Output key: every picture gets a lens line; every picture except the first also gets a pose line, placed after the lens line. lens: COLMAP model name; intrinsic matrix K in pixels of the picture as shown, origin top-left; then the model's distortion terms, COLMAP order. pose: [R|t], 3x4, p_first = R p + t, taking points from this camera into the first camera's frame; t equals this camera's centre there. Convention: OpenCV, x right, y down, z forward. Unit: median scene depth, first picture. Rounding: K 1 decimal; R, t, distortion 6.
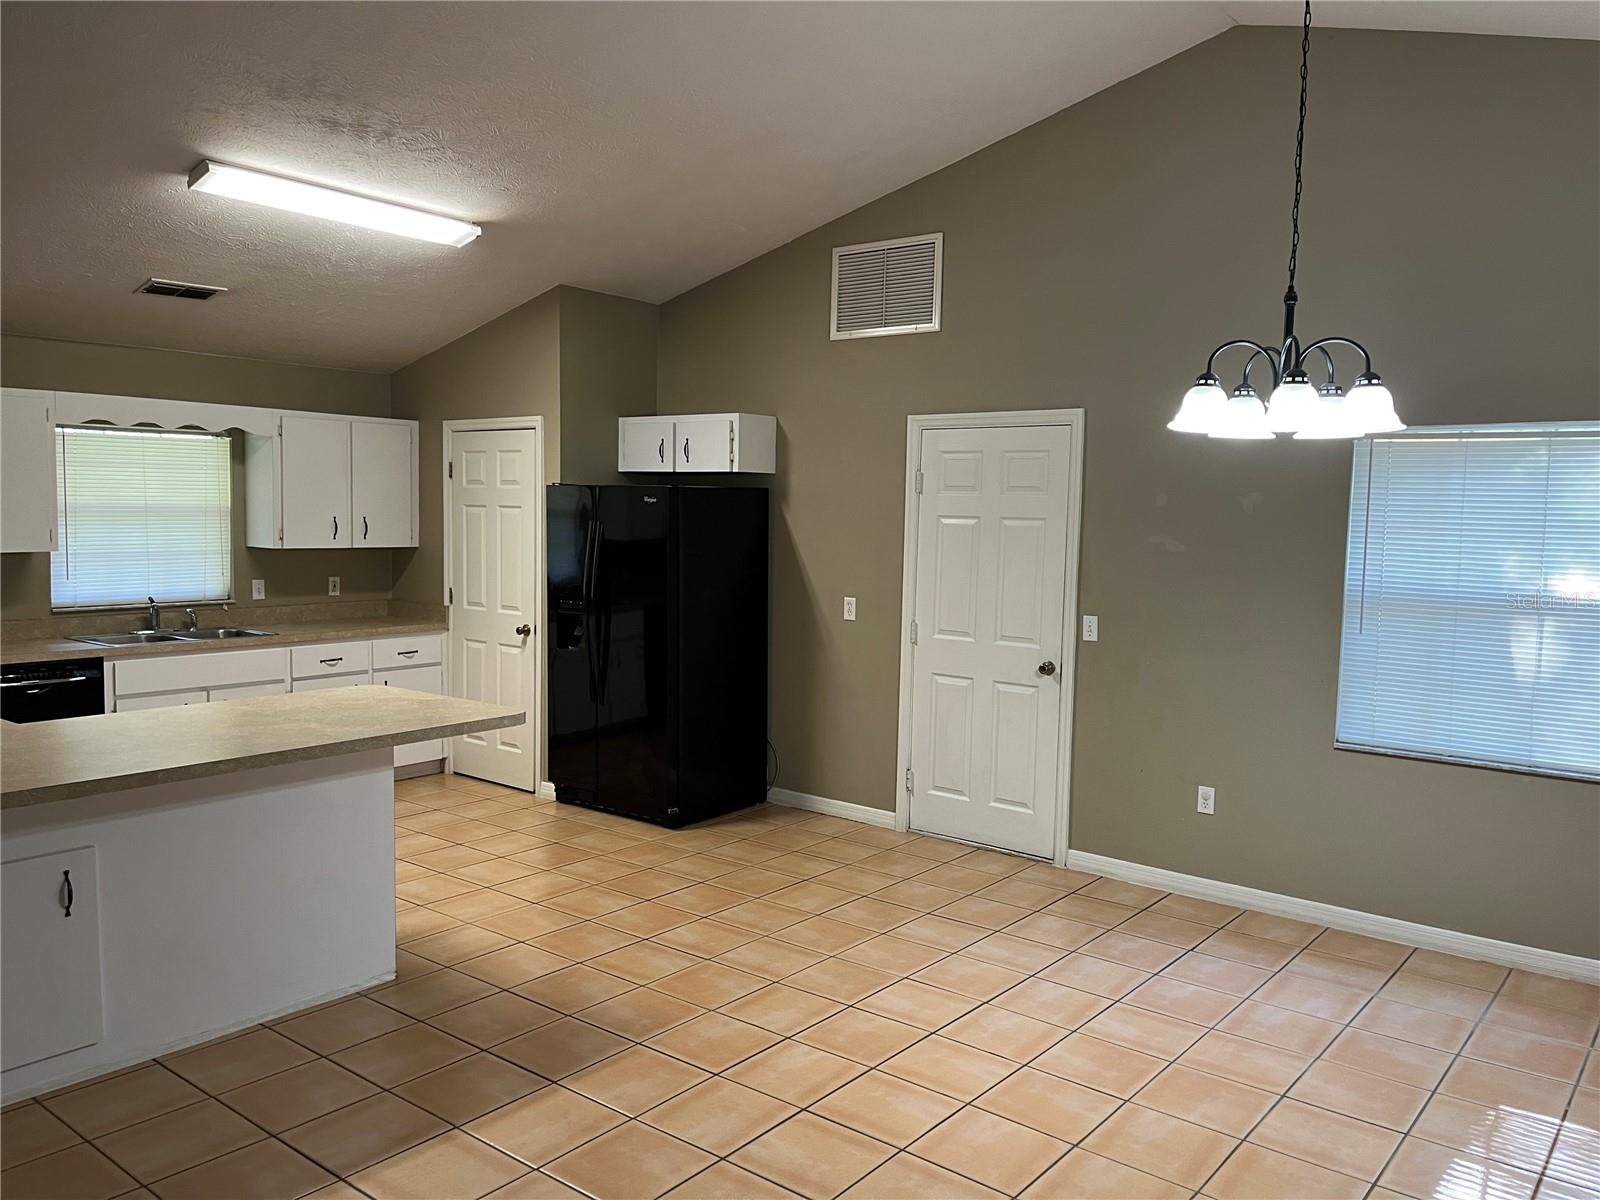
lens RADIAL K [[1228.3, 0, 803.6], [0, 1228.3, 600.9], [0, 0, 1]] dist [0.026200, 0.000894]
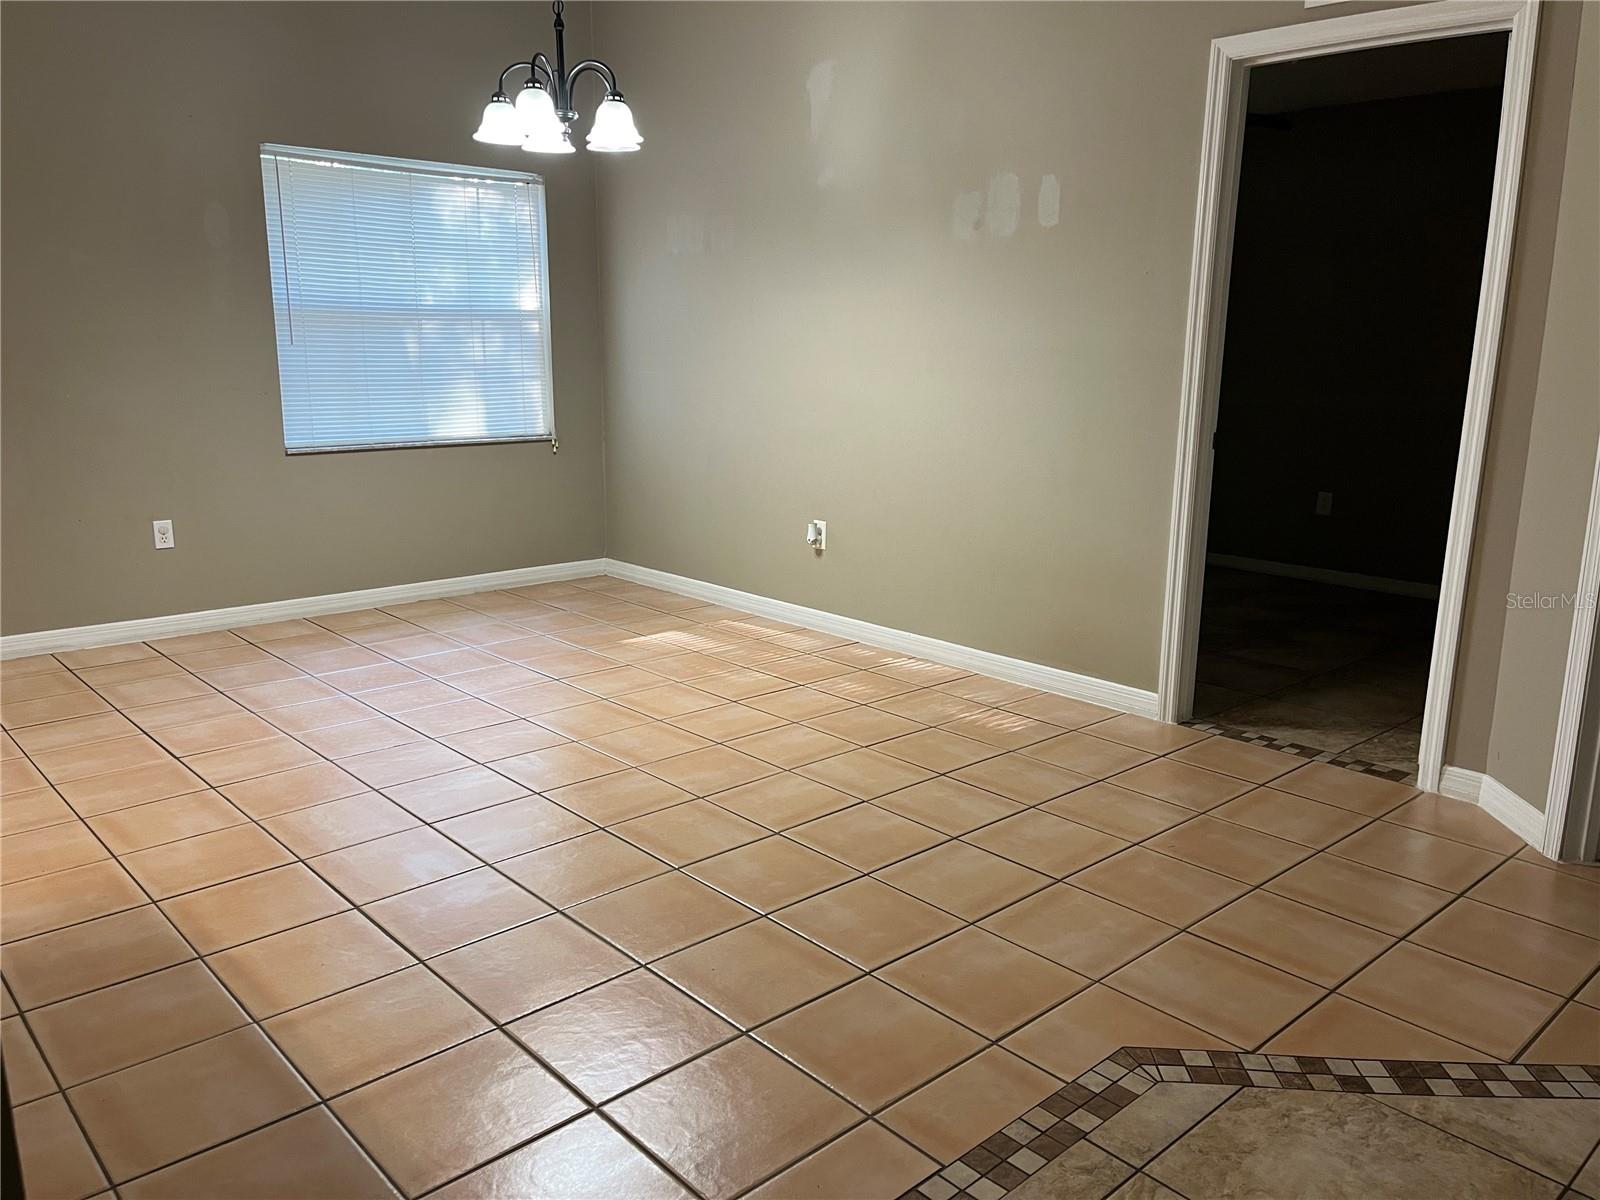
lens RADIAL K [[1228.3, 0, 803.7], [0, 1228.3, 603.9], [0, 0, 1]] dist [0.026200, 0.000894]
pose [[0.160043, -0.229591, 0.960039, -0.591248], [0.065742, 0.972895, 0.221706, 0.037930], [-0.984918, 0.027632, 0.170799, 0.389876]]
